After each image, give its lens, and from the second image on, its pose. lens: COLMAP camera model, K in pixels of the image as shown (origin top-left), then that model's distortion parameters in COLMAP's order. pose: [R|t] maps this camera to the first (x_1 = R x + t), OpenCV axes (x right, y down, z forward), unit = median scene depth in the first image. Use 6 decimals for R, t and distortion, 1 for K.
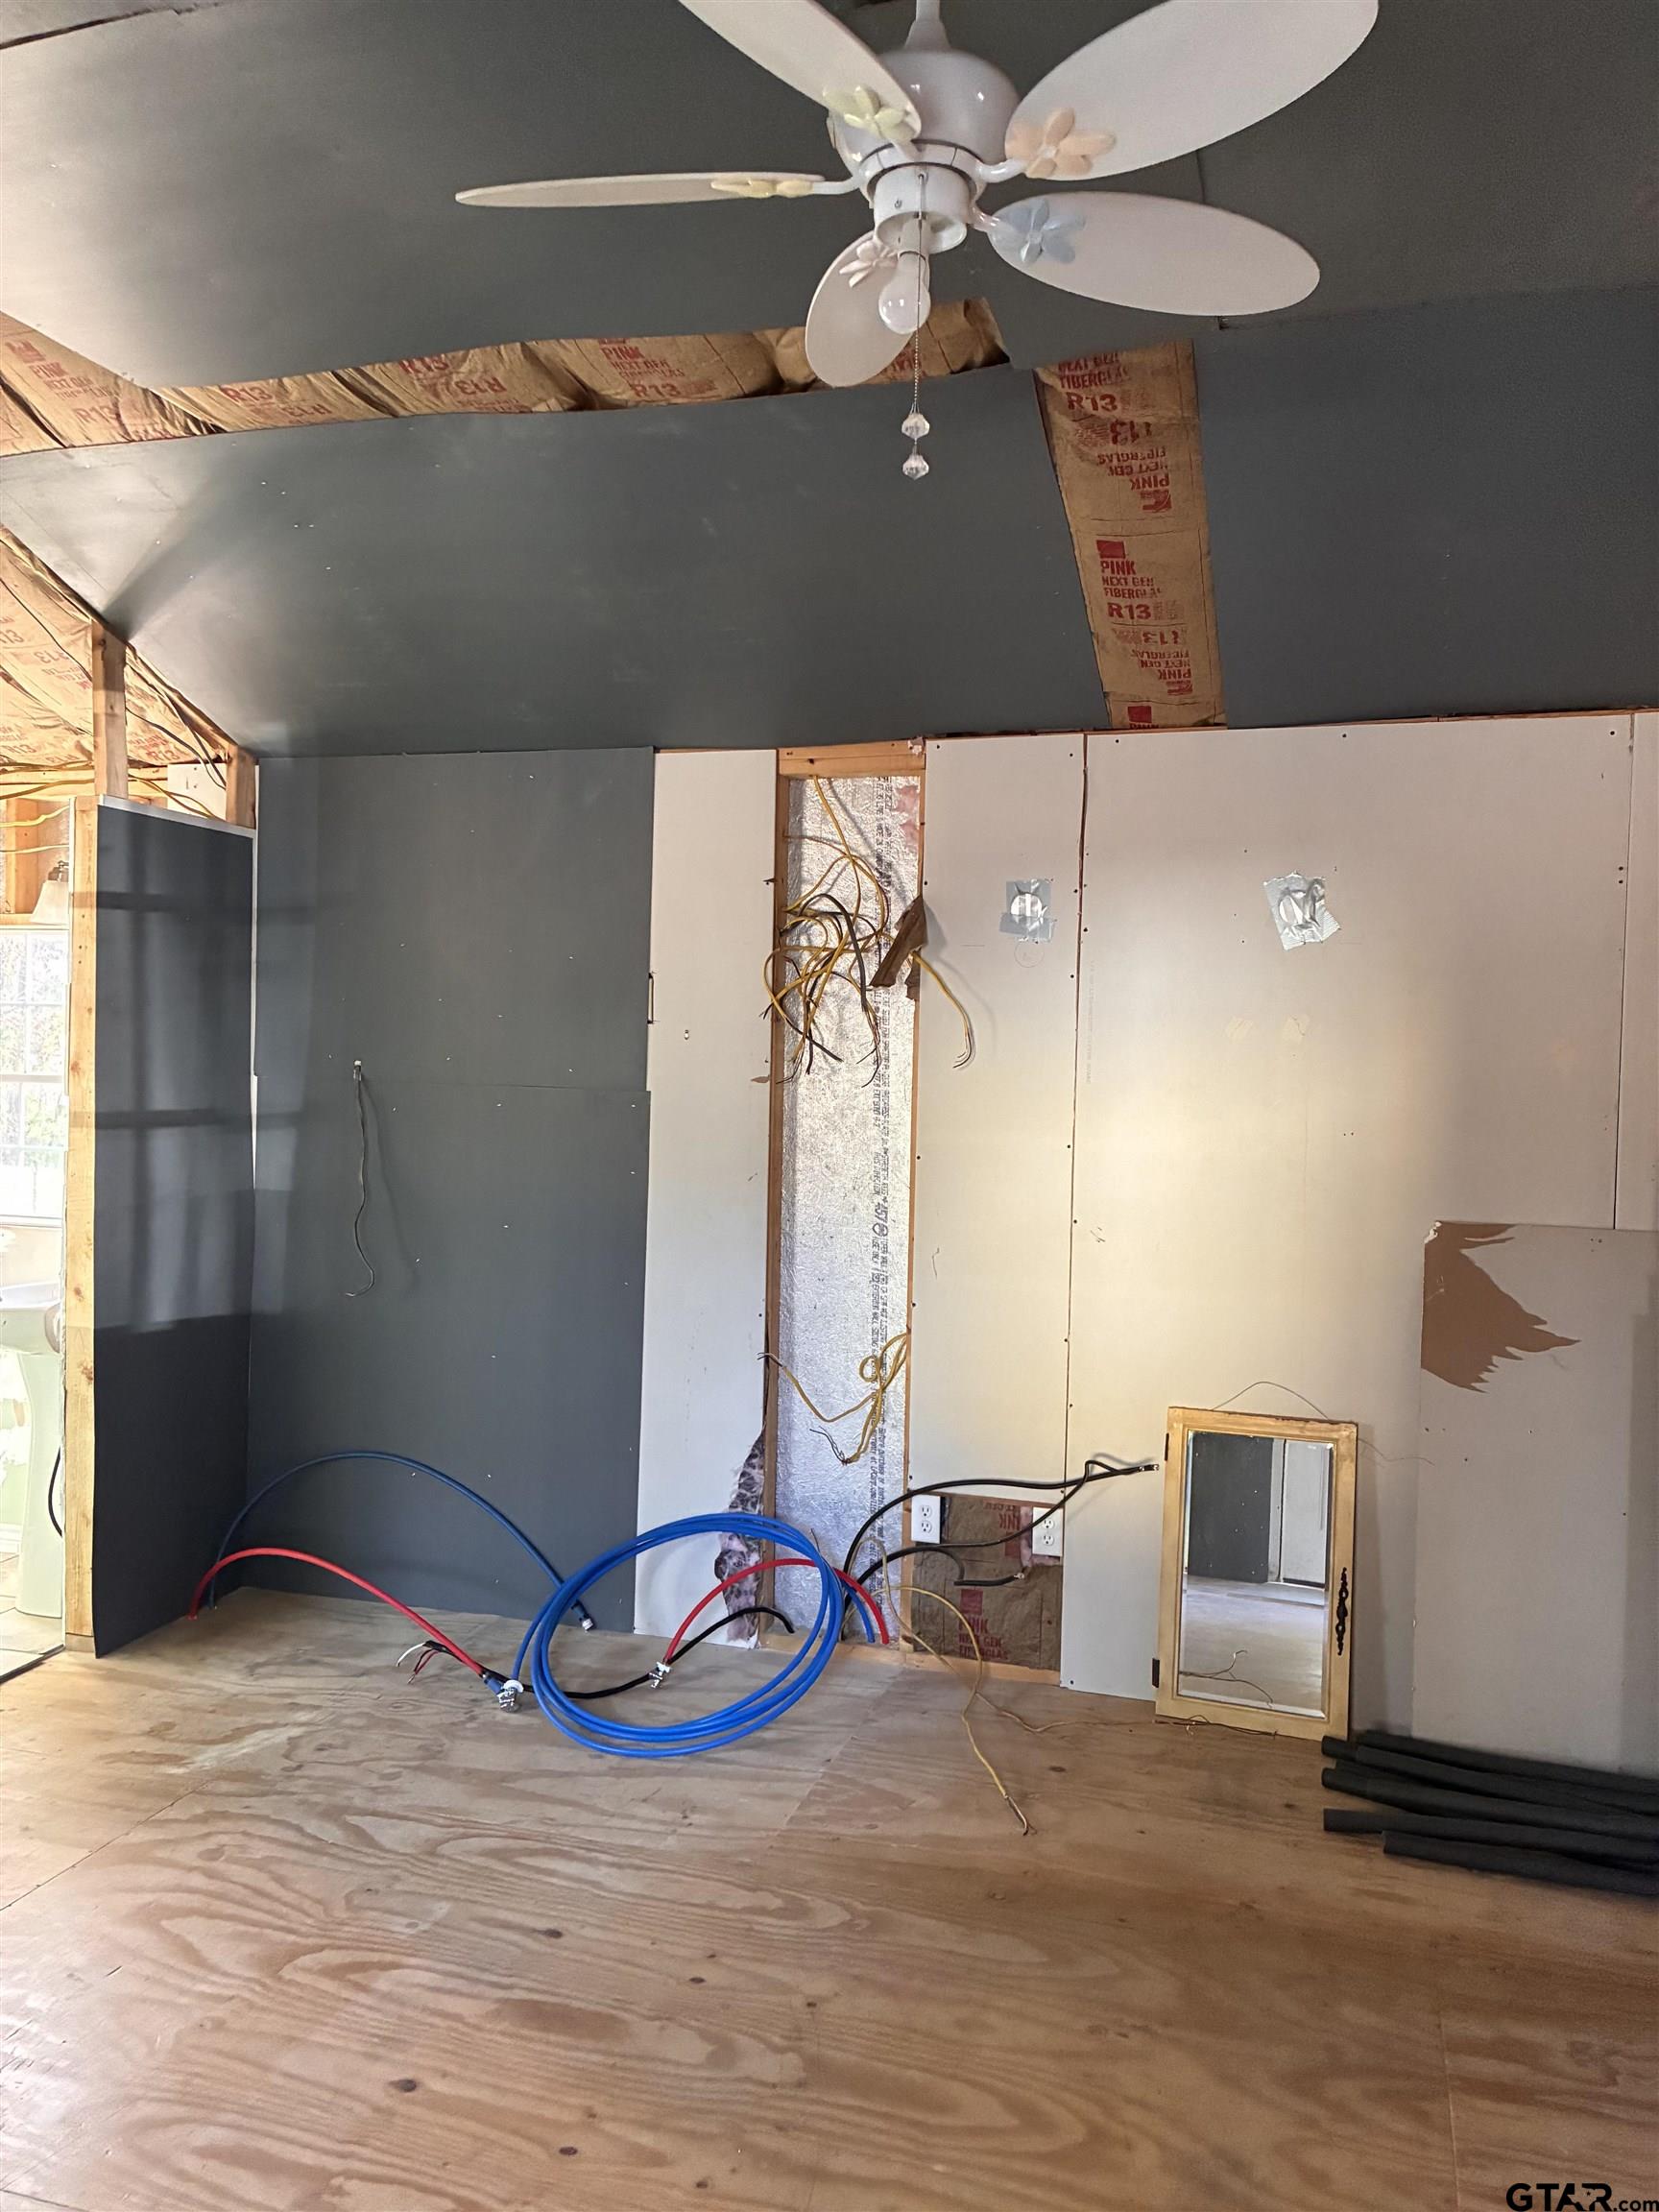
lens RADIAL K [[1667.6, 0, 815.6], [0, 1667.6, 1107.5], [0, 0, 1]] dist [0.049761, -0.050988]
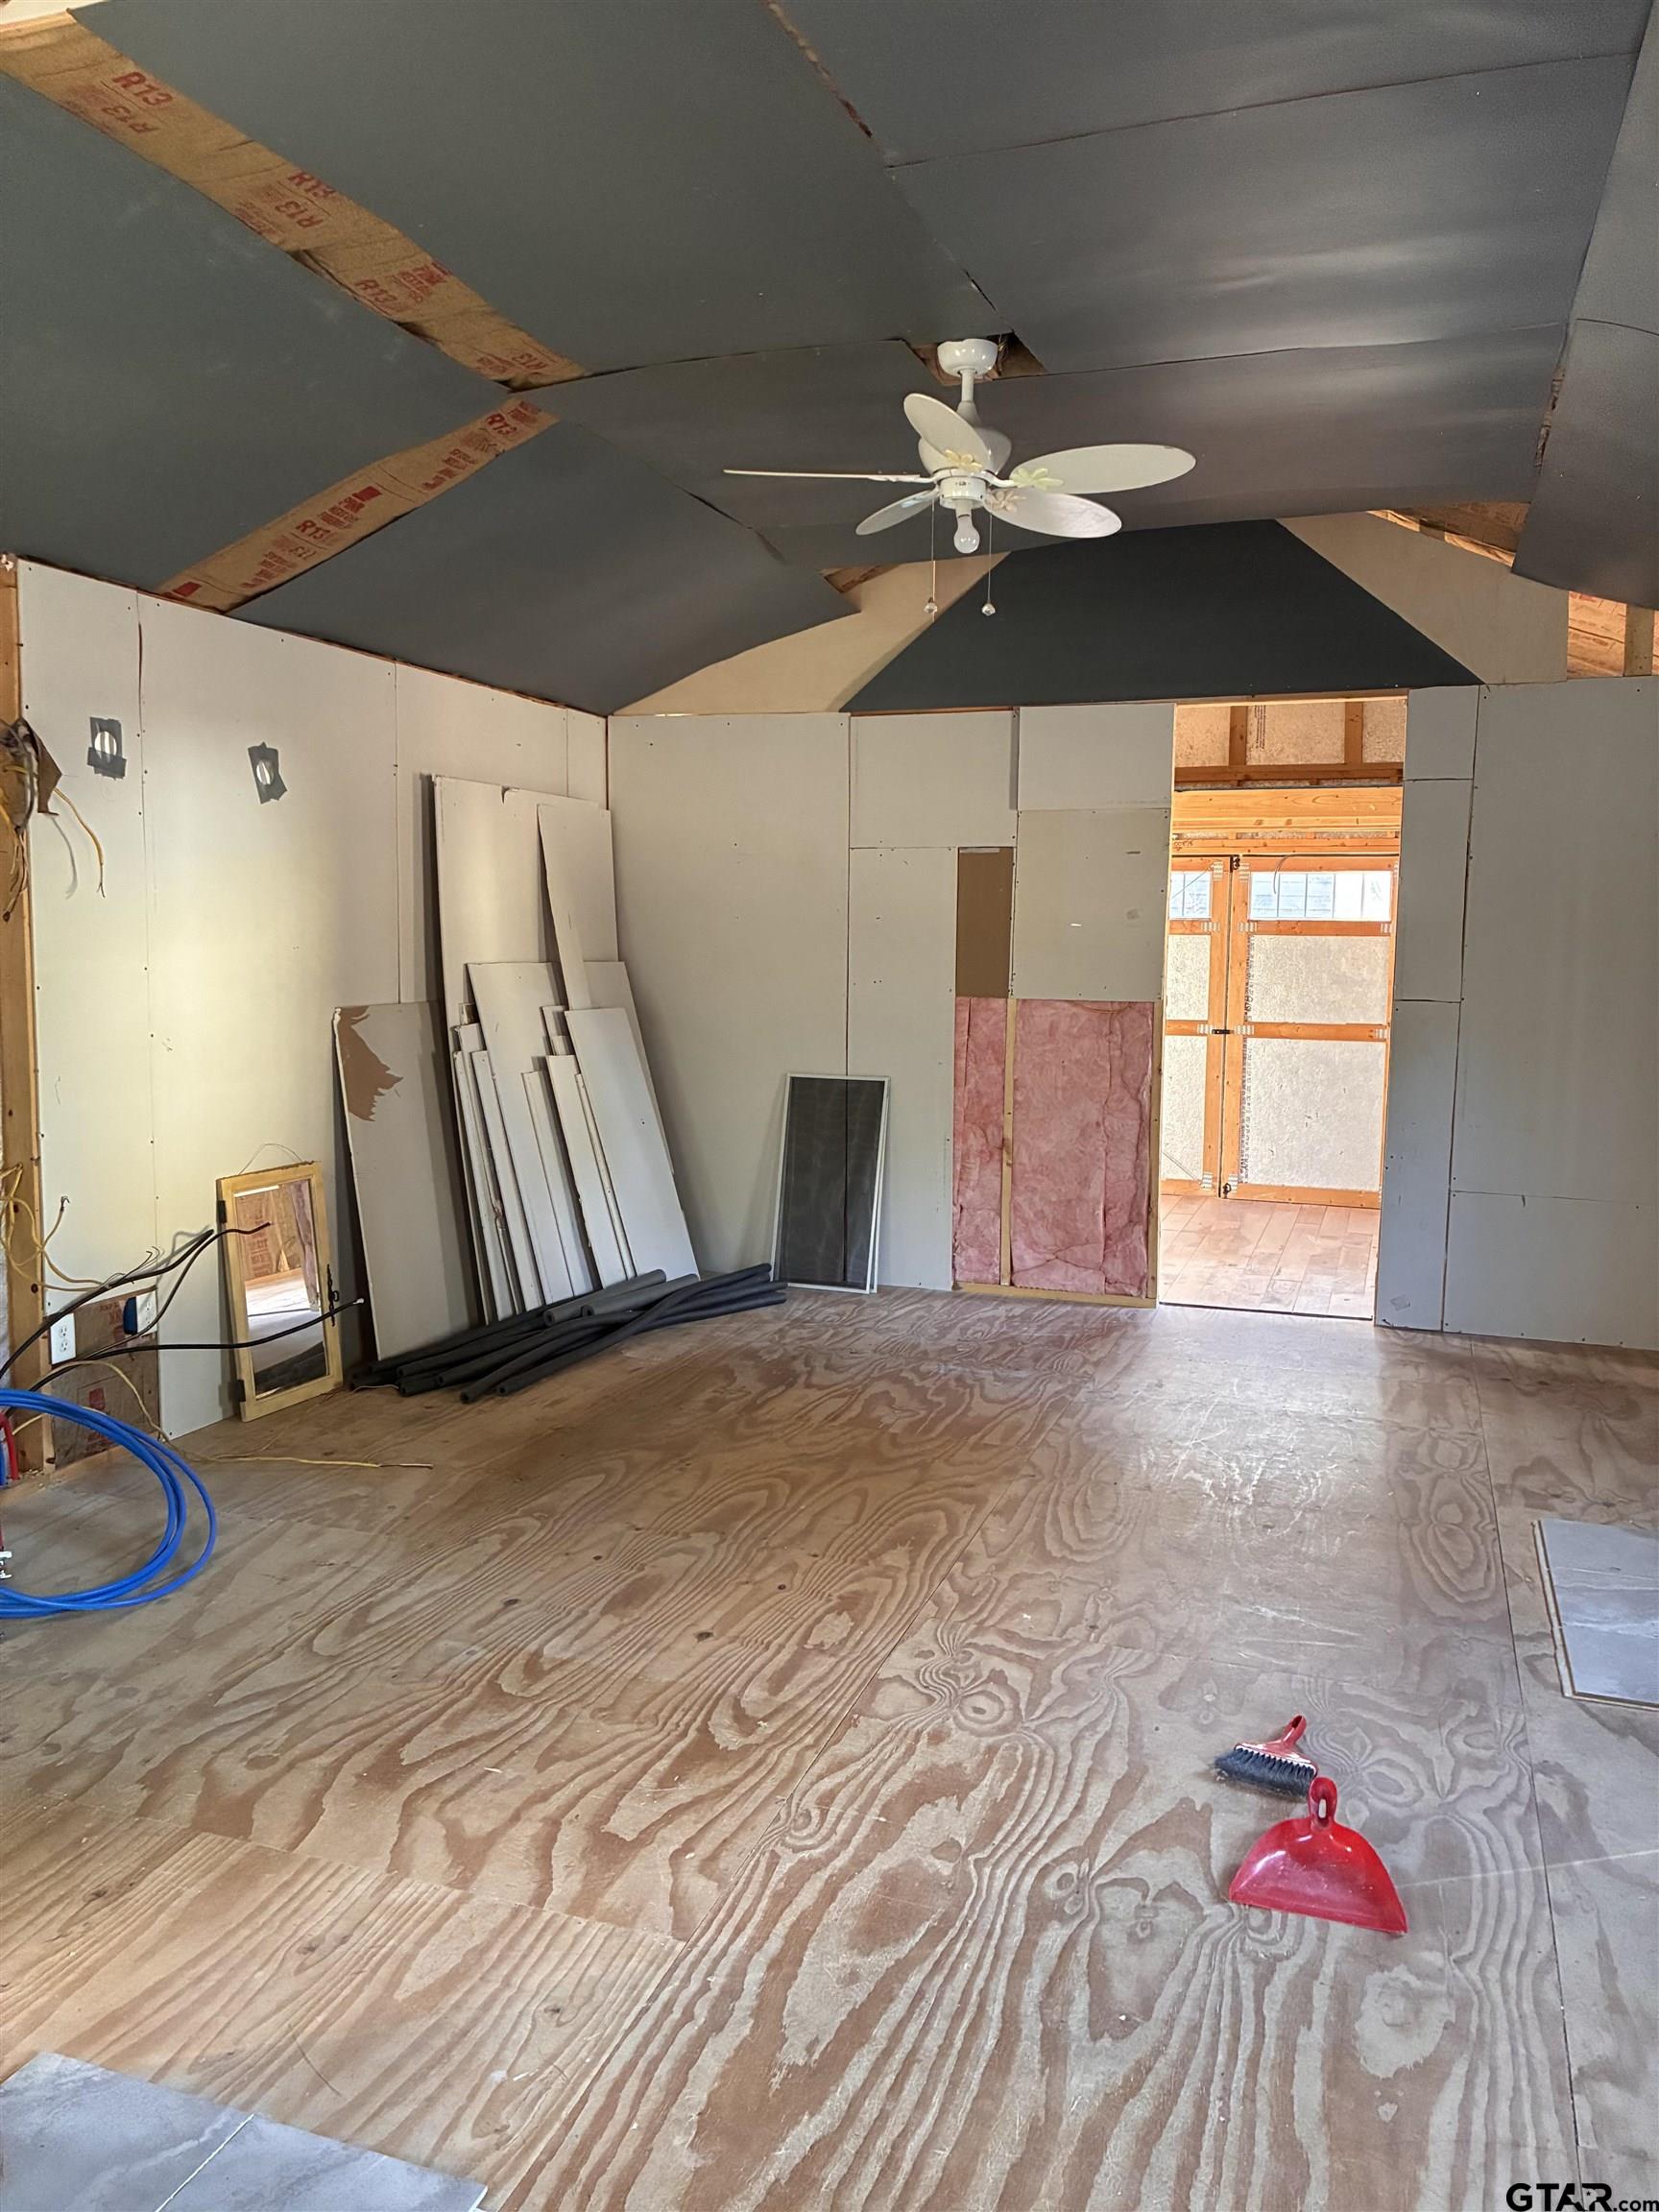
lens RADIAL K [[1667.6, 0, 815.6], [0, 1667.6, 1107.5], [0, 0, 1]] dist [0.049761, -0.050988]
pose [[0.047069, -0.130826, 0.990287, -1.183248], [0.015986, 0.991358, 0.130207, -0.029665], [-0.998764, 0.009702, 0.048753, 0.629263]]
